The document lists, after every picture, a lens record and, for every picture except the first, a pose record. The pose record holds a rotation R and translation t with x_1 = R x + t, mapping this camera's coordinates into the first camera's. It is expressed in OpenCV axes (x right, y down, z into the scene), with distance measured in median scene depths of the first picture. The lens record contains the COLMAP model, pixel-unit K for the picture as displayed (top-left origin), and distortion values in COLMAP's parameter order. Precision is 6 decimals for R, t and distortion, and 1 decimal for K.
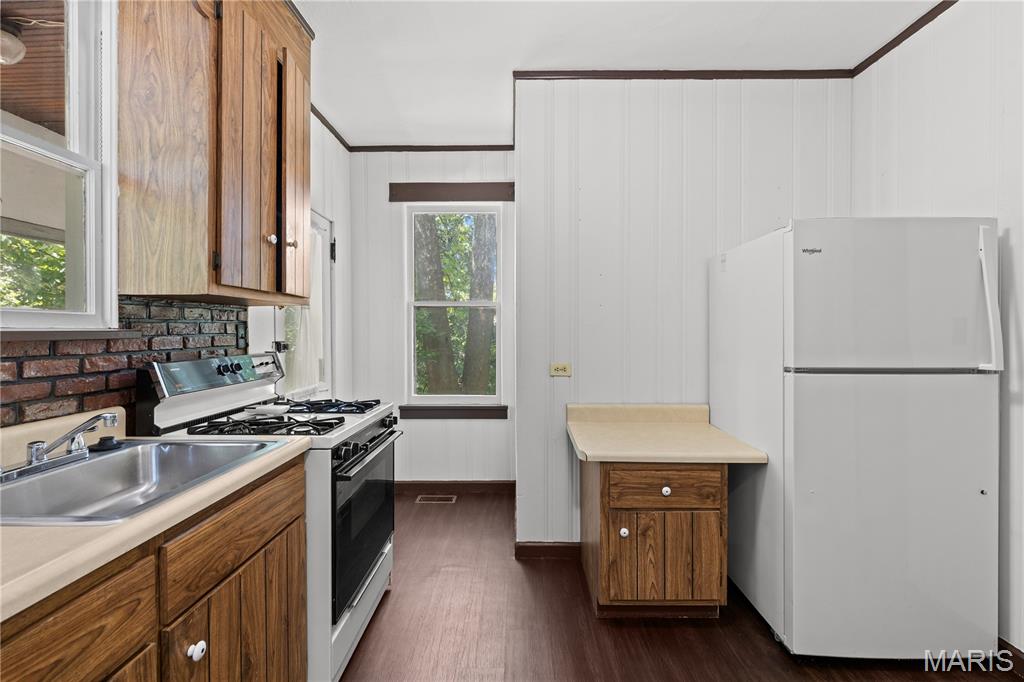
lens RADIAL K [[468.6, 0, 514.8], [0, 468.6, 336.8], [0, 0, 1]] dist [-0.000785, 0.000303]
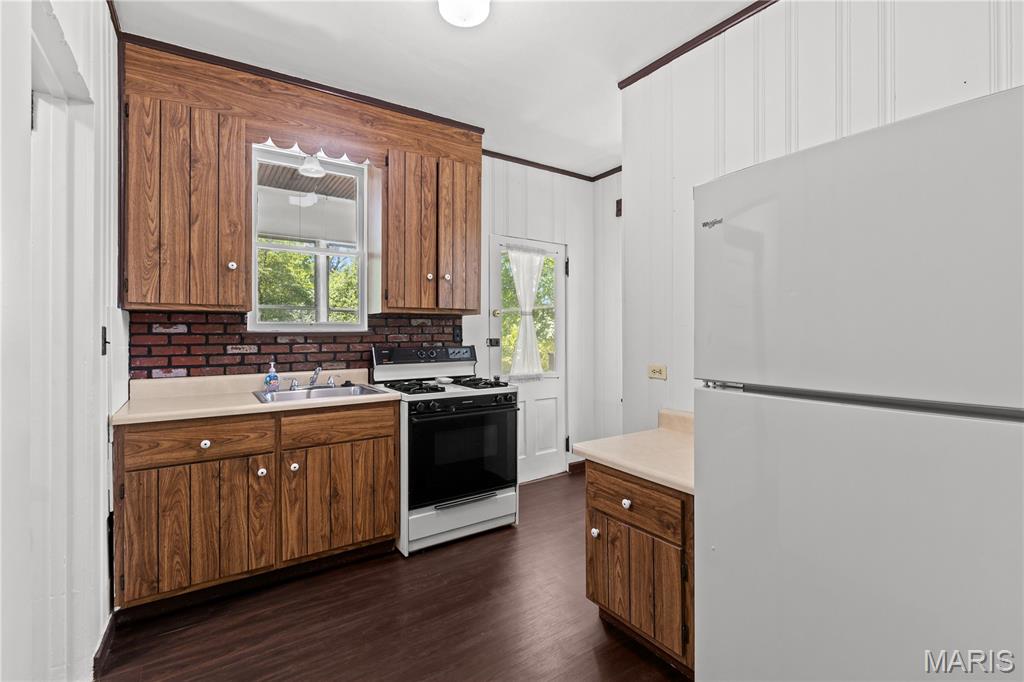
lens RADIAL K [[468.6, 0, 512.0], [0, 468.6, 334.8], [0, 0, 1]] dist [-0.000785, 0.000303]
pose [[0.563115, 0.004228, -0.826367, 0.952796], [-0.007963, 0.999968, -0.000311, -0.003280], [0.826340, 0.006755, 0.563131, 0.285908]]
